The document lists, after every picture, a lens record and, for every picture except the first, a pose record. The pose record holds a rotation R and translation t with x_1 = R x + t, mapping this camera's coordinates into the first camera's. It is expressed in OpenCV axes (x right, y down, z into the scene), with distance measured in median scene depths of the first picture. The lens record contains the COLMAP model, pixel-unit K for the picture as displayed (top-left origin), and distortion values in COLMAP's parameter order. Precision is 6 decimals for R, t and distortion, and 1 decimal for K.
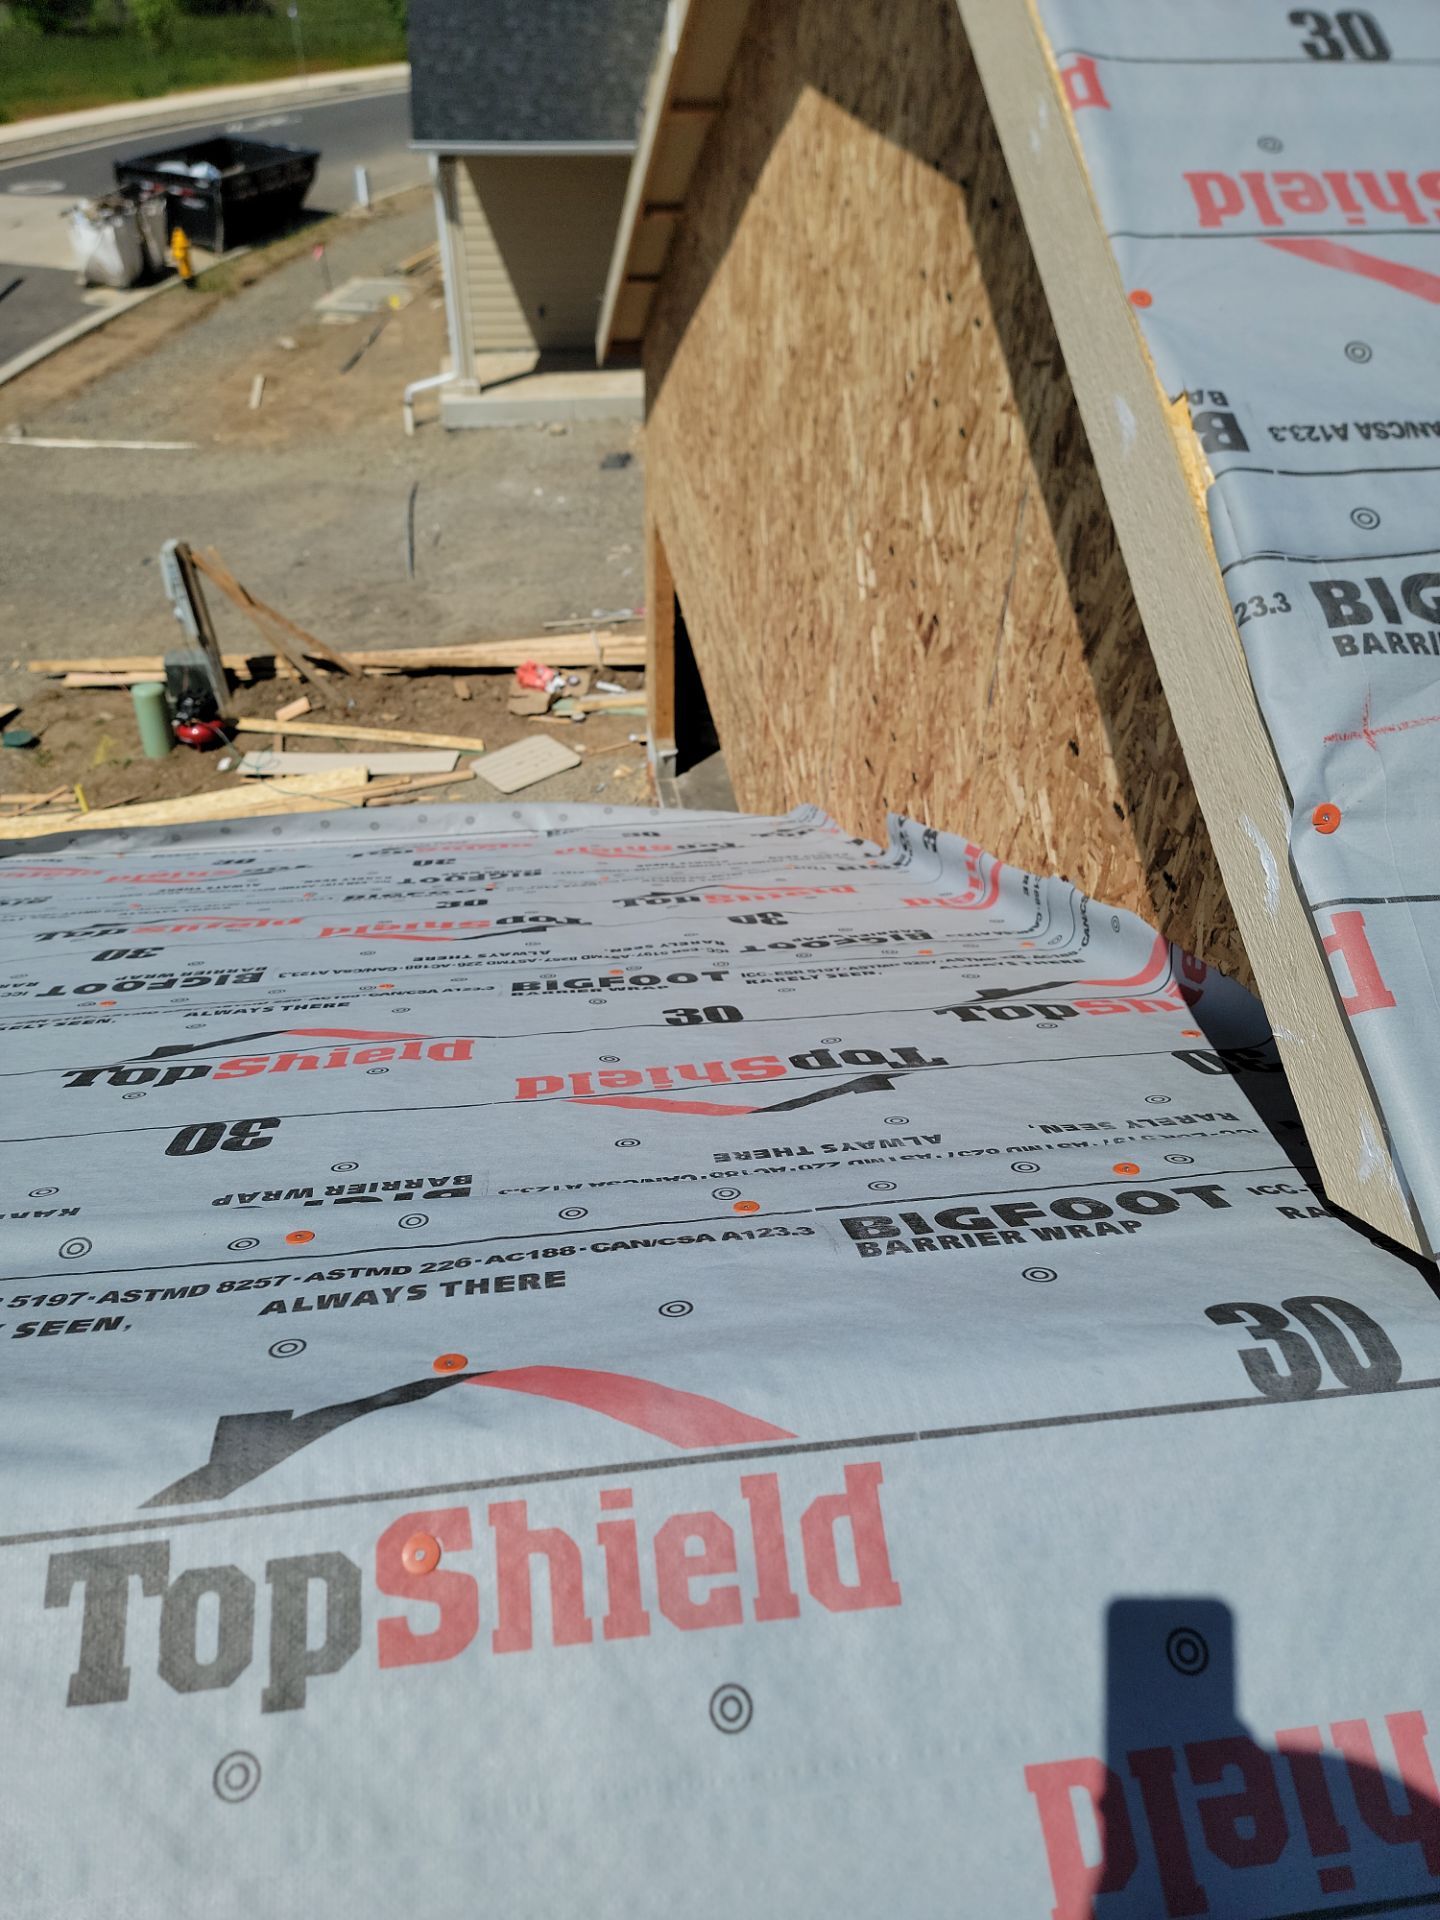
lens RADIAL K [[1330.1, 0, 708.1], [0, 1330.1, 960.6], [0, 0, 1]] dist [0.077129, -0.062044]
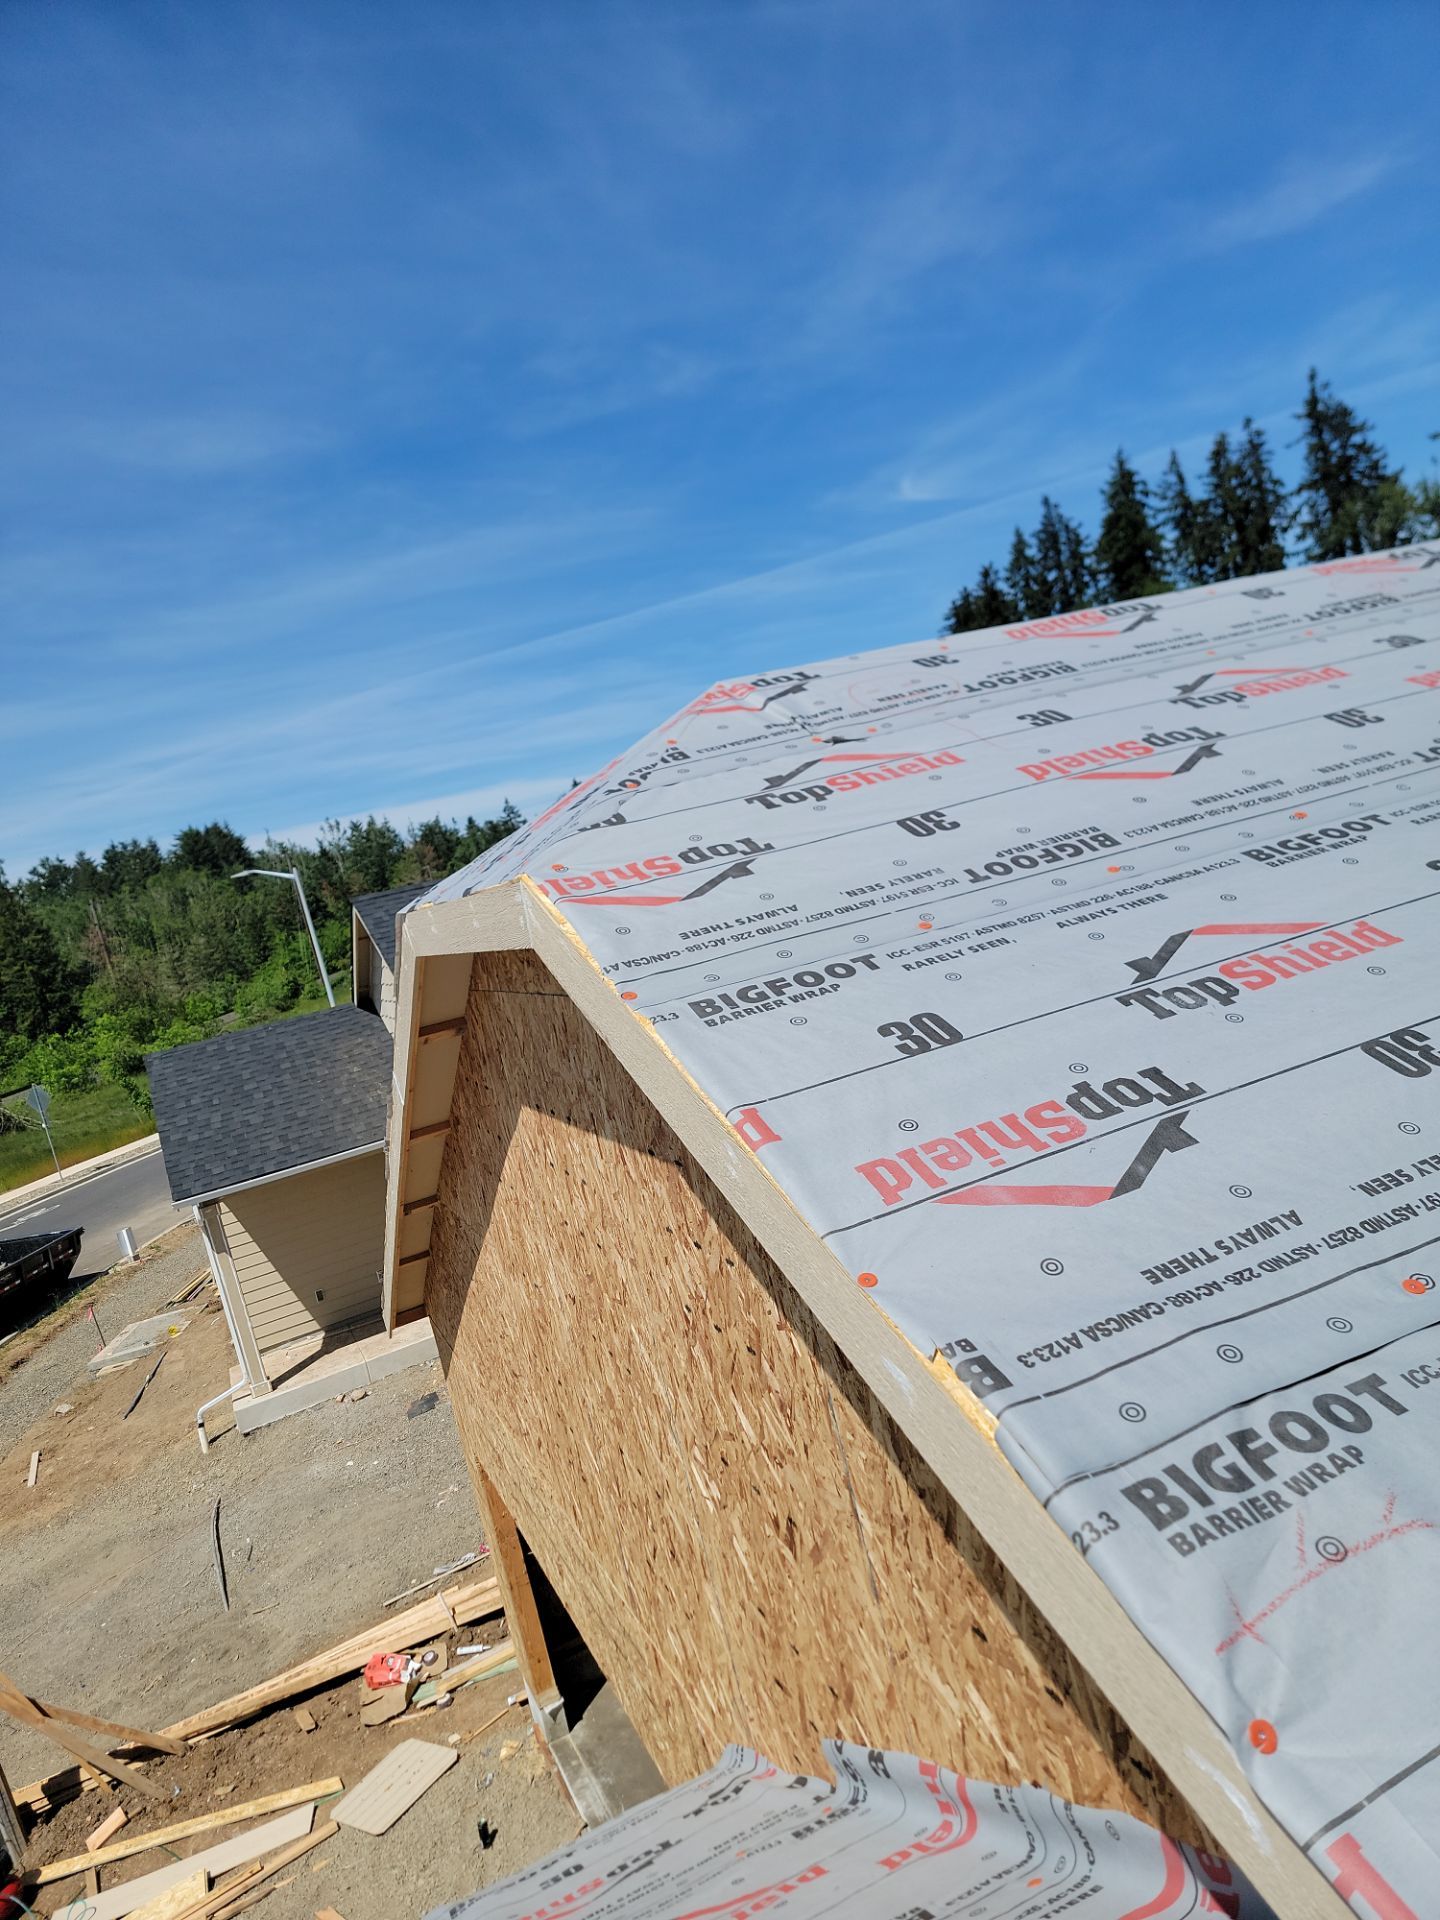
lens RADIAL K [[1330.1, 0, 734.5], [0, 1330.1, 987.7], [0, 0, 1]] dist [0.077129, -0.062044]
pose [[0.935875, -0.266374, 0.230615, 0.002841], [0.349995, 0.778120, -0.521568, -0.029936], [-0.040514, 0.568836, 0.821452, -0.022943]]
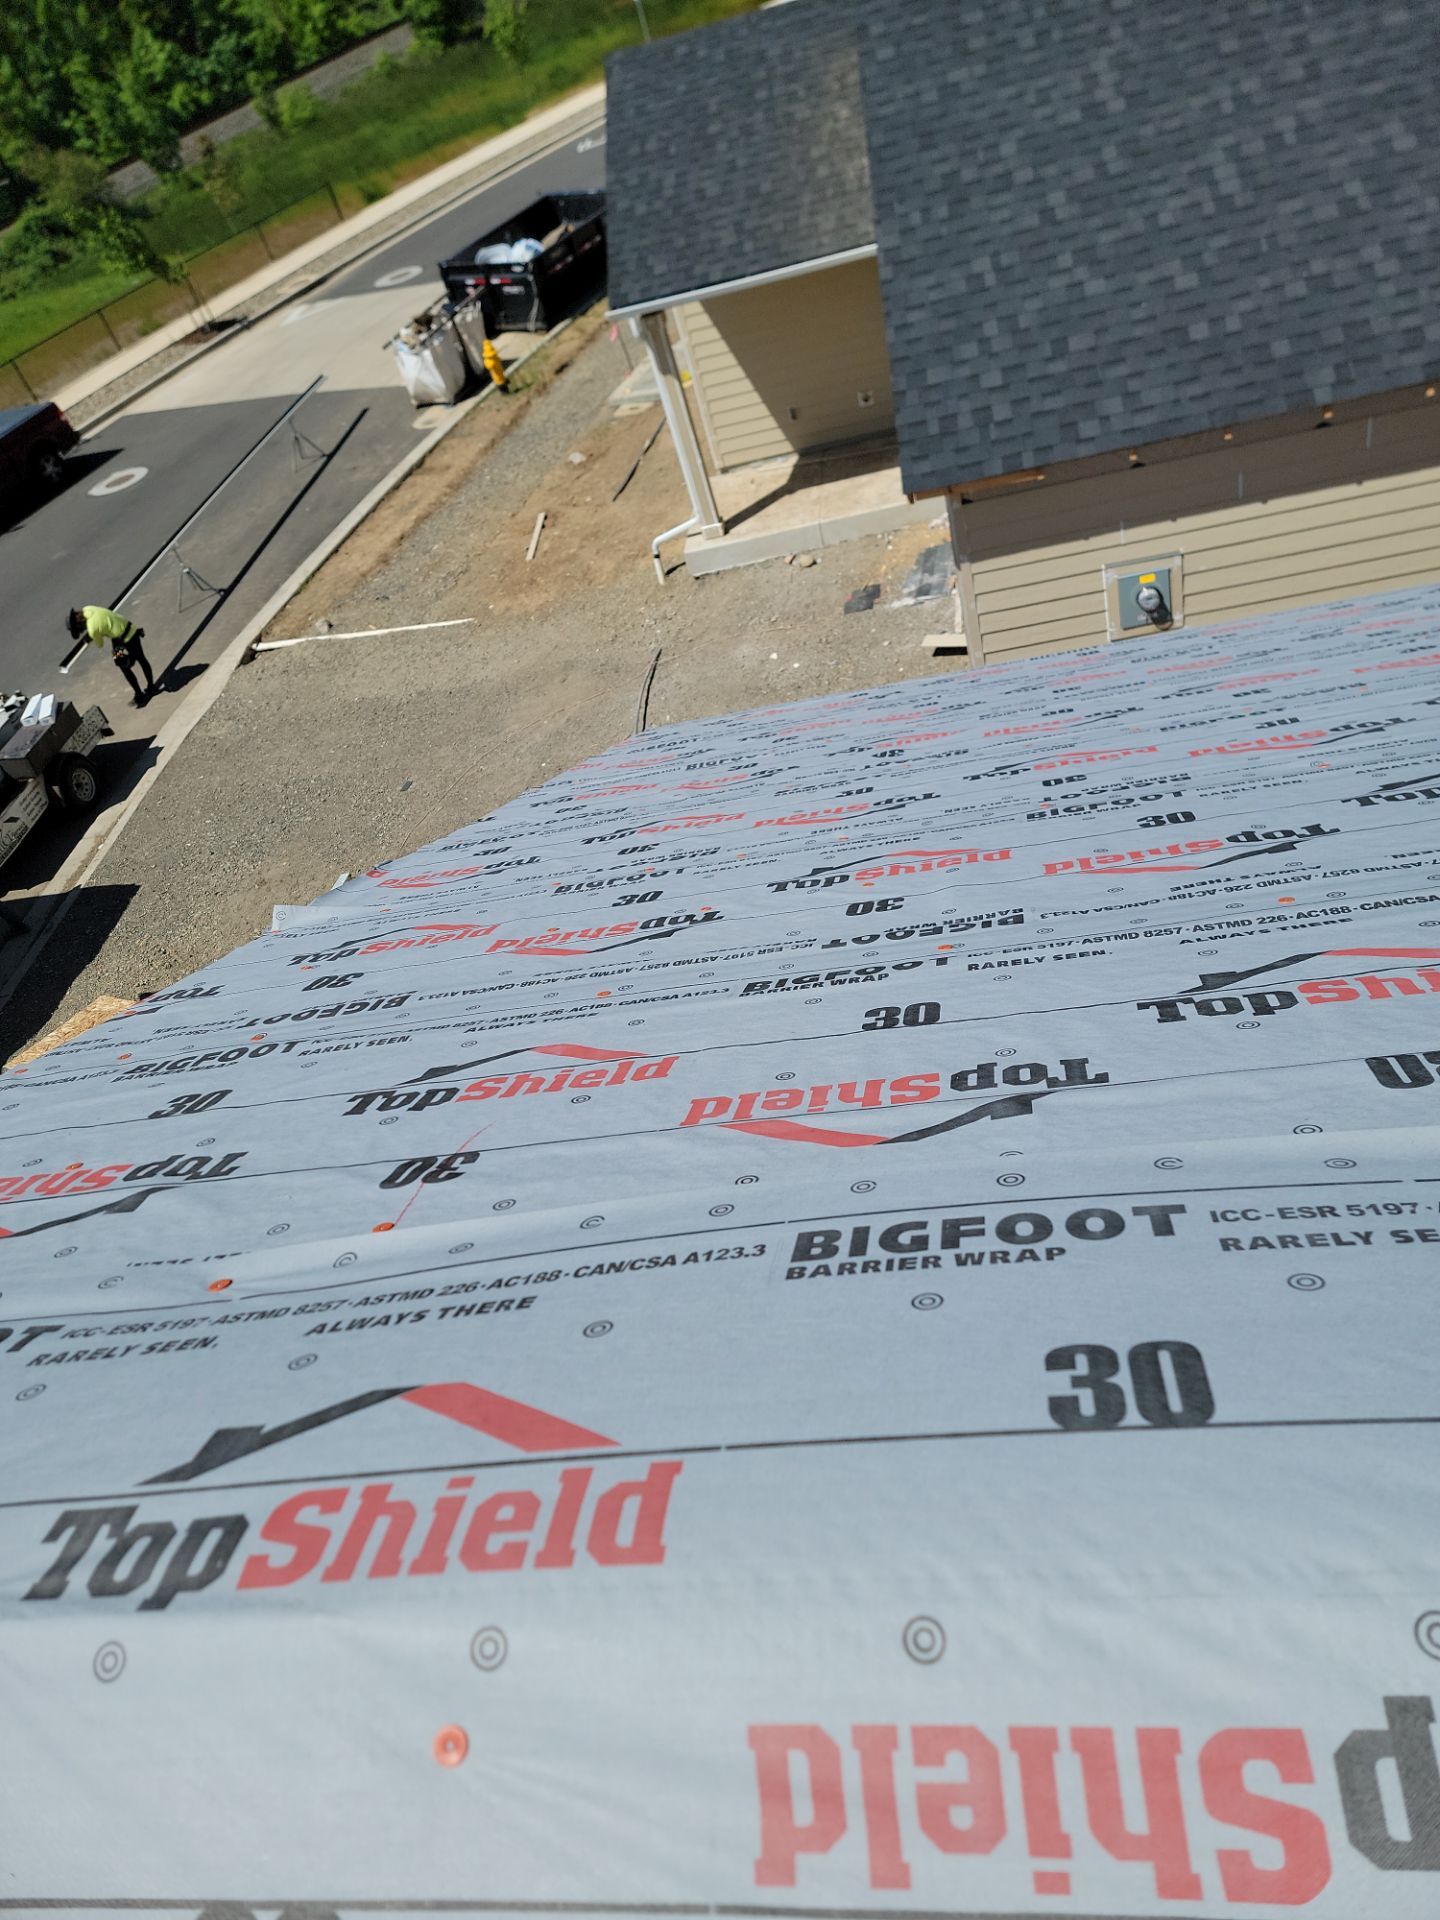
lens RADIAL K [[1330.1, 0, 724.2], [0, 1330.1, 955.0], [0, 0, 1]] dist [0.077129, -0.062044]
pose [[0.944005, -0.056455, -0.325065, 0.324684], [0.079350, 0.995181, 0.057600, -0.533620], [0.320246, -0.080168, 0.943936, 0.310475]]
